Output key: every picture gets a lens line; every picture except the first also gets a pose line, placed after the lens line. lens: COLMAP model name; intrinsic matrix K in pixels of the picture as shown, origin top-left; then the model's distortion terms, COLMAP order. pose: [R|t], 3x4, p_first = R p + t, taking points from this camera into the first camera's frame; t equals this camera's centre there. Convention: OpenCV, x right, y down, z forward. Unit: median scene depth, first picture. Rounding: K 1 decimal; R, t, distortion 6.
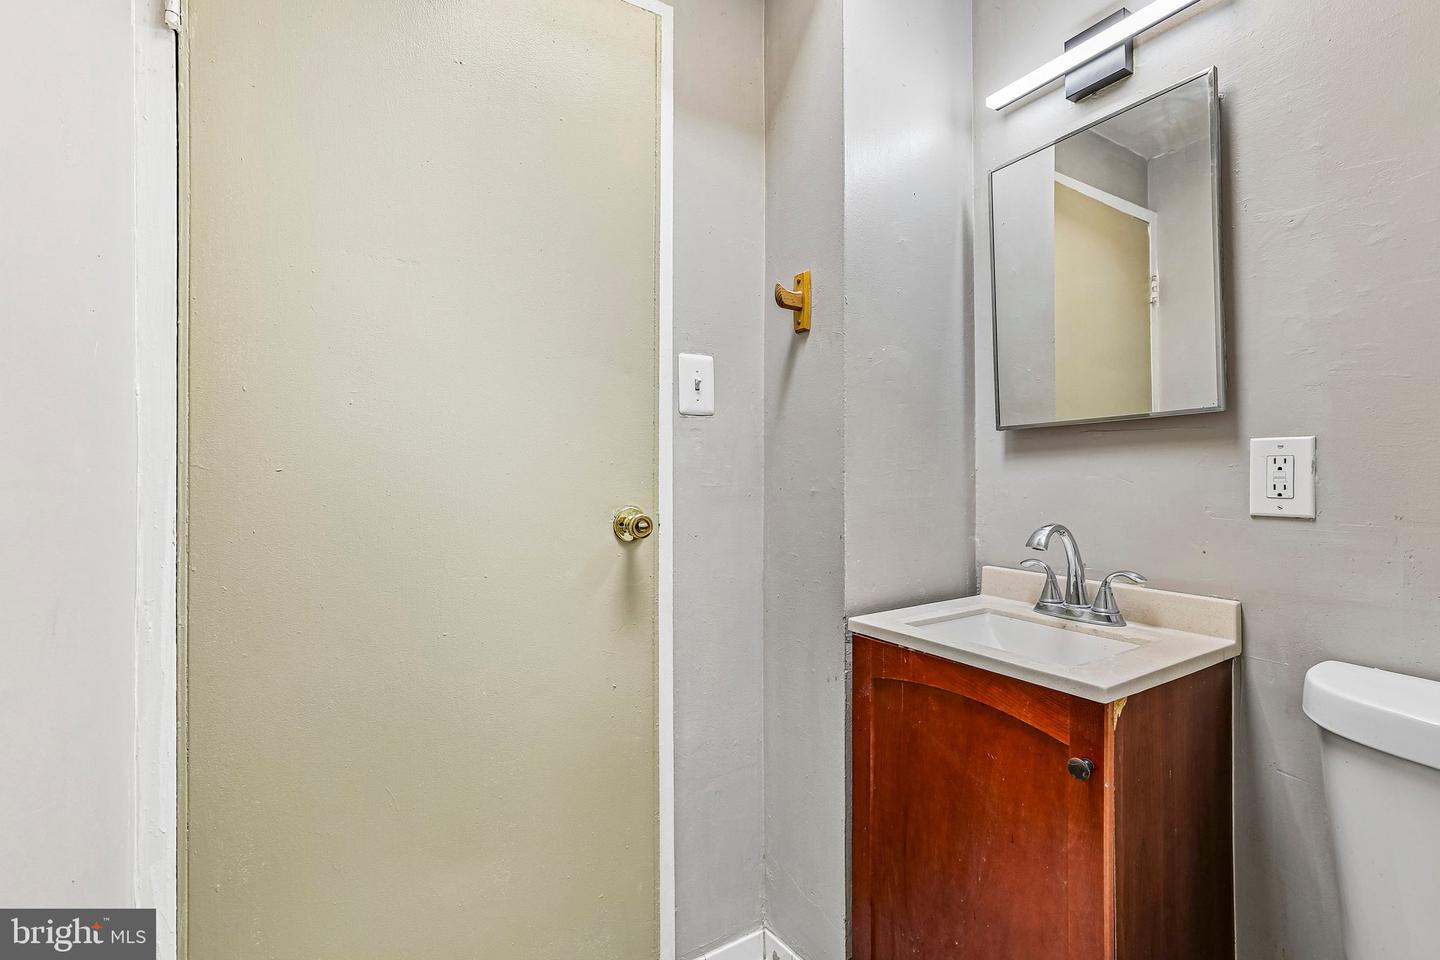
lens RADIAL K [[677.6, 0, 720.1], [0, 677.6, 475.8], [0, 0, 1]] dist [-0.061649, 0.030368]
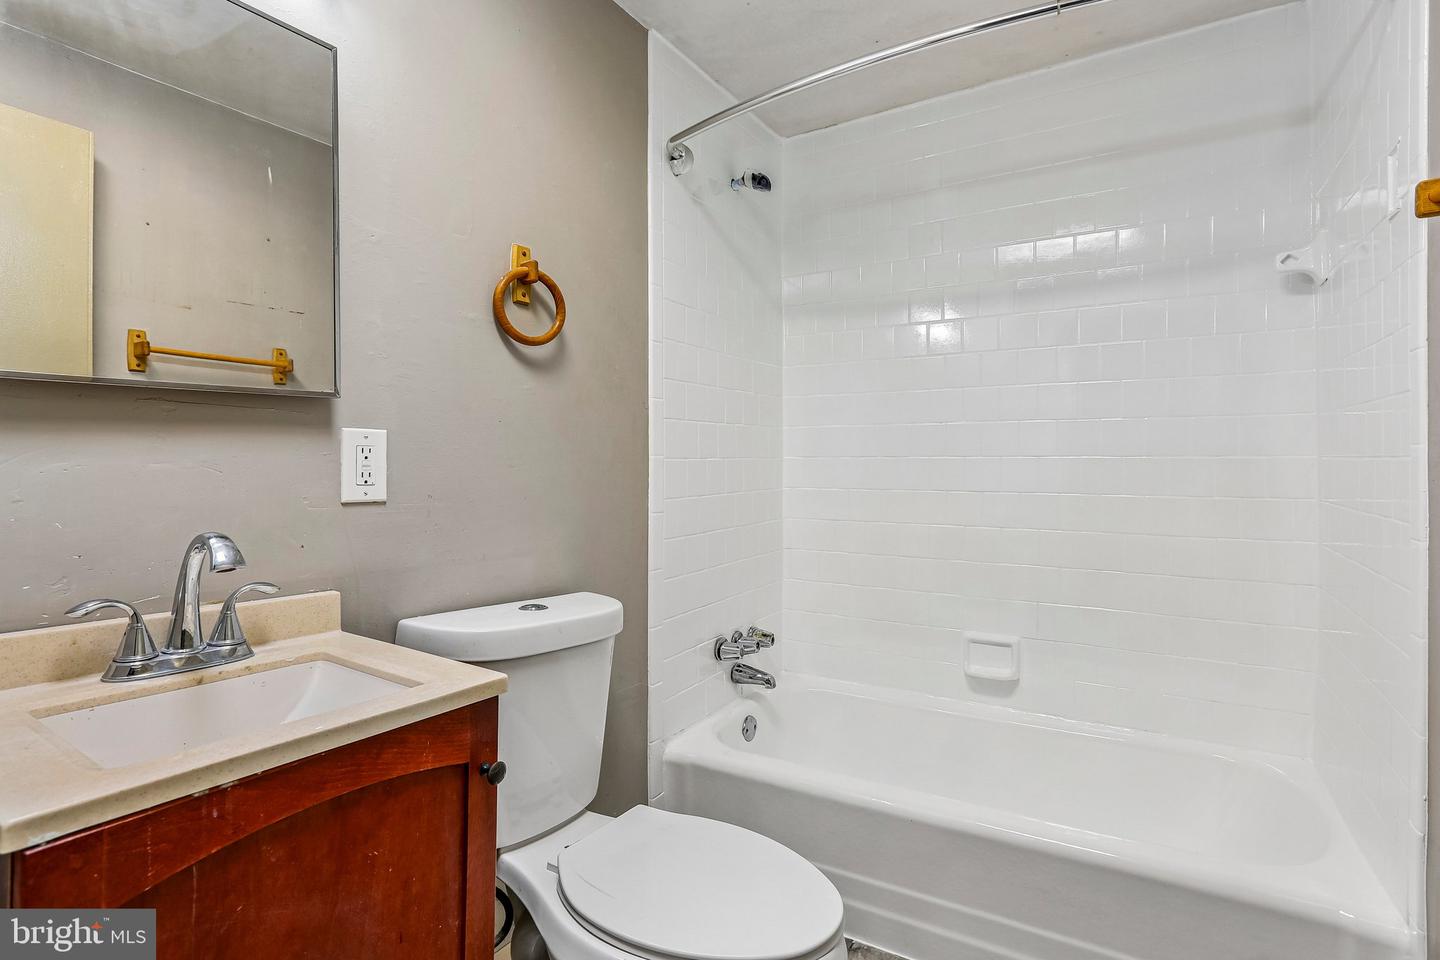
lens RADIAL K [[661.6, 0, 719.7], [0, 661.6, 455.2], [0, 0, 1]] dist [-0.000757, -0.000080]
pose [[-0.390679, 0.013688, 0.920425, -0.381339], [-0.002638, 0.999869, -0.015989, 0.000769], [-0.920523, -0.008674, -0.390591, 0.887390]]
